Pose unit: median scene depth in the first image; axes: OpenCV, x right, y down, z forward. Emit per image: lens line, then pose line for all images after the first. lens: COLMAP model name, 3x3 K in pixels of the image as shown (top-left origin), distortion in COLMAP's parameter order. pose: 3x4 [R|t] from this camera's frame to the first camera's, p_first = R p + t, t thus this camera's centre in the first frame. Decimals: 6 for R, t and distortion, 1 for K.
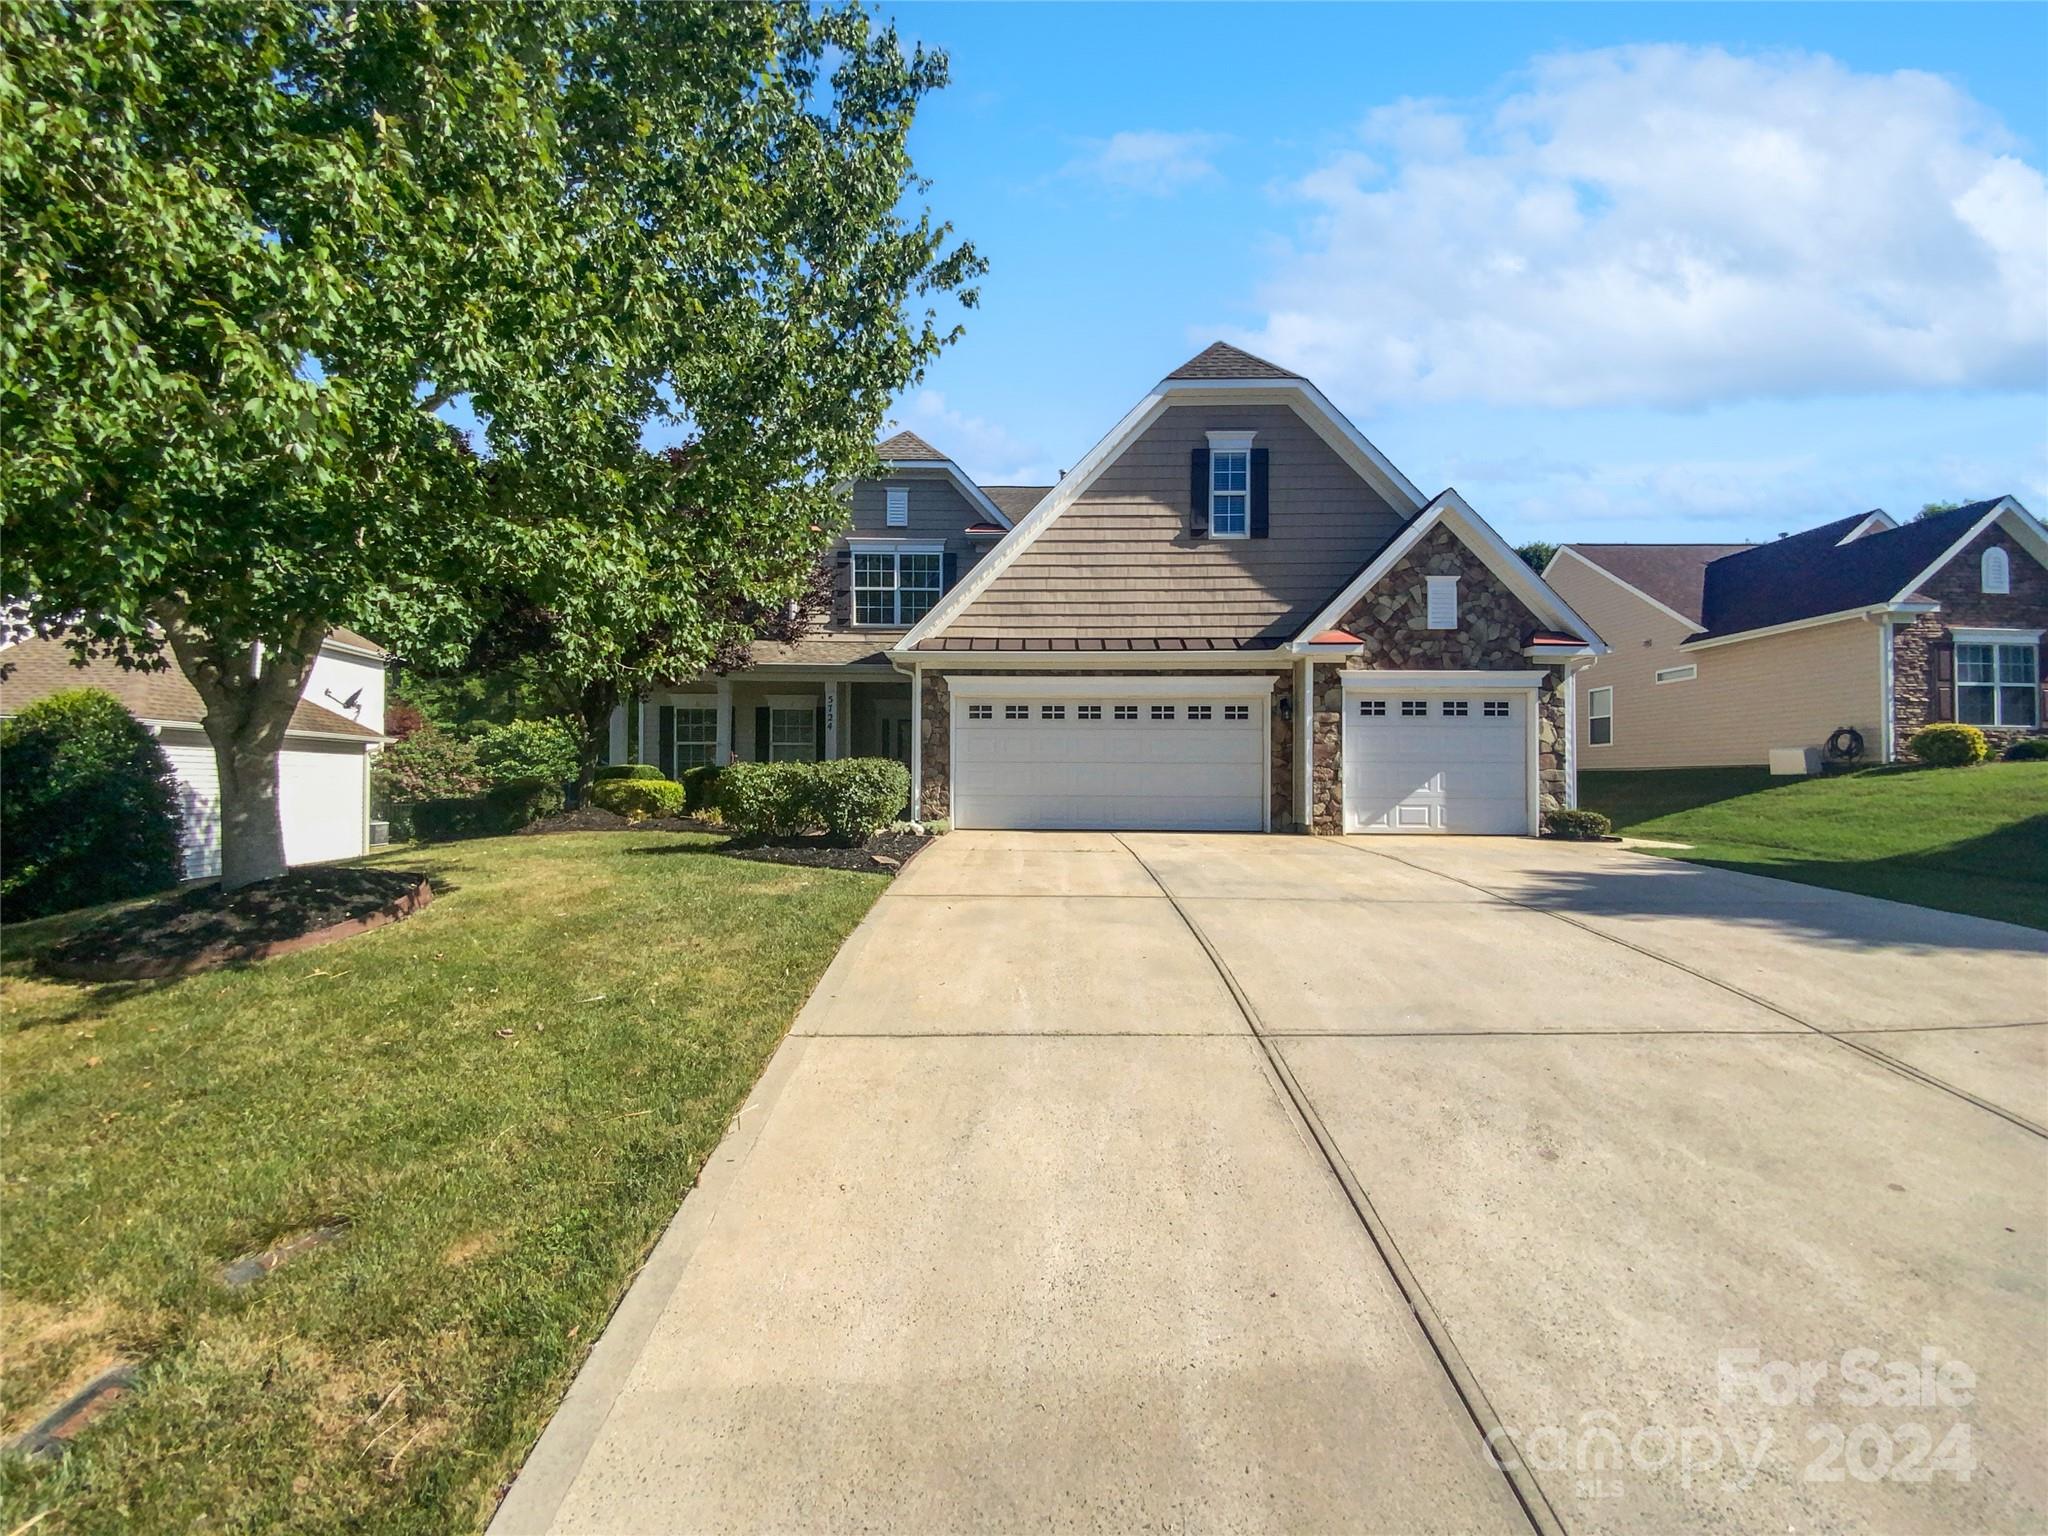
lens RADIAL K [[1461.0, 0, 1099.4], [0, 1461.0, 826.7], [0, 0, 1]] dist [0.101091, -0.002322]
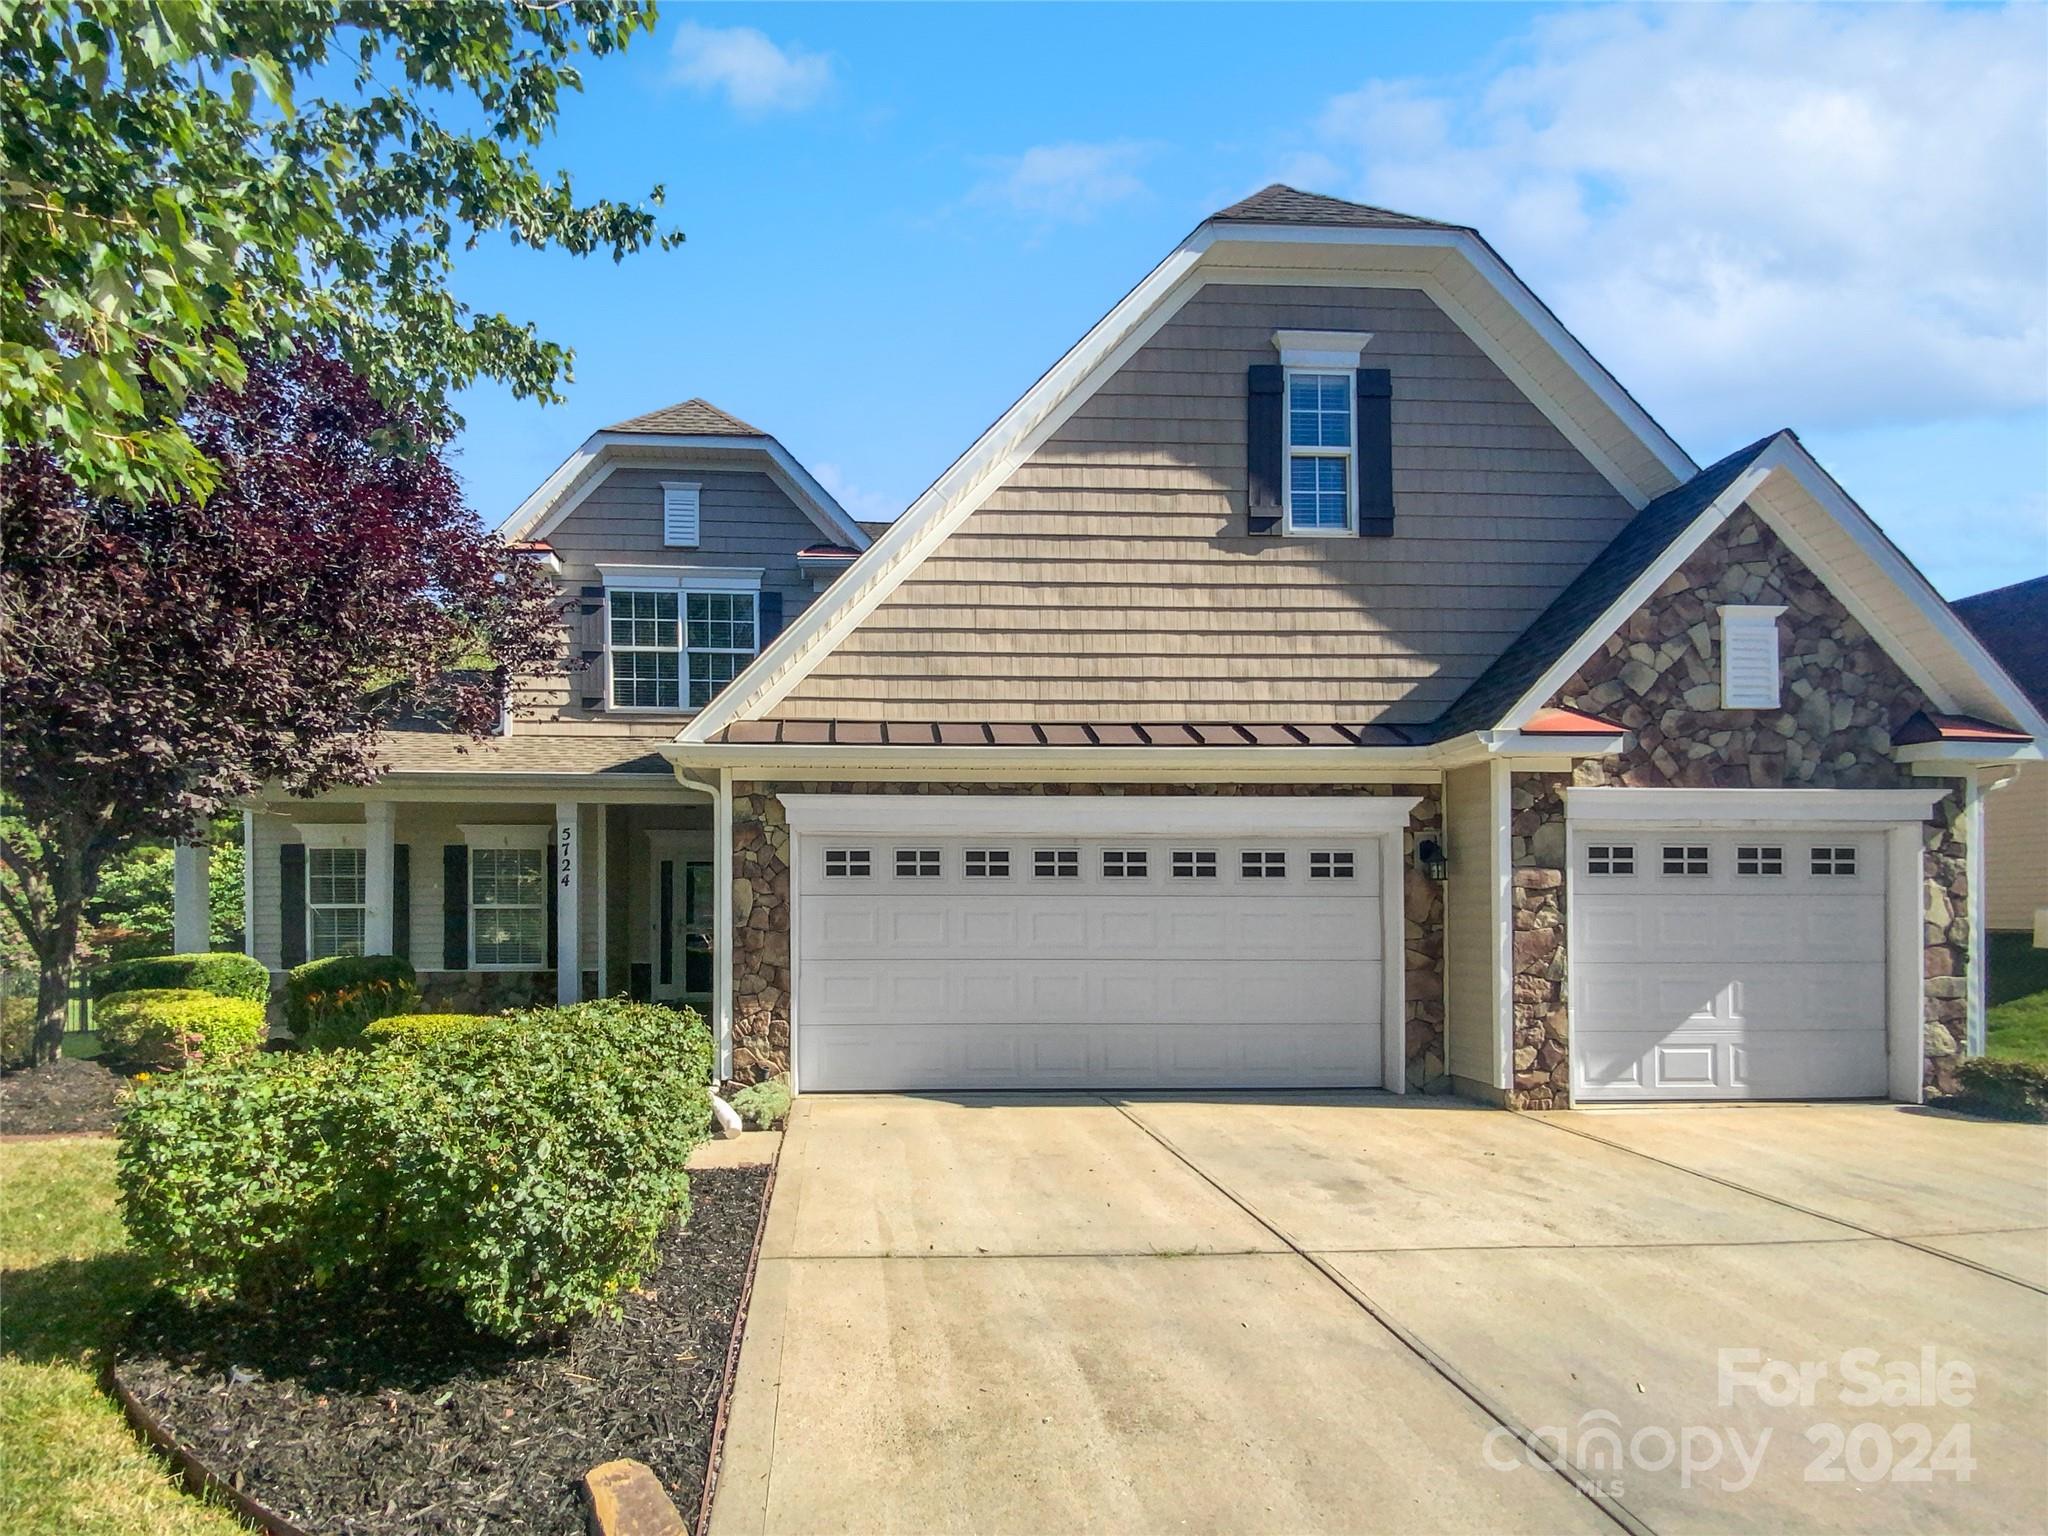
lens RADIAL K [[1437.3, 0, 1023.9], [0, 1437.3, 979.2], [0, 0, 1]] dist [-0.008784, 0.068741]
pose [[0.995522, -0.008612, 0.094140, -0.068125], [0.006057, 0.999606, 0.027390, -0.051663], [-0.094339, -0.026697, 0.995182, 0.490071]]
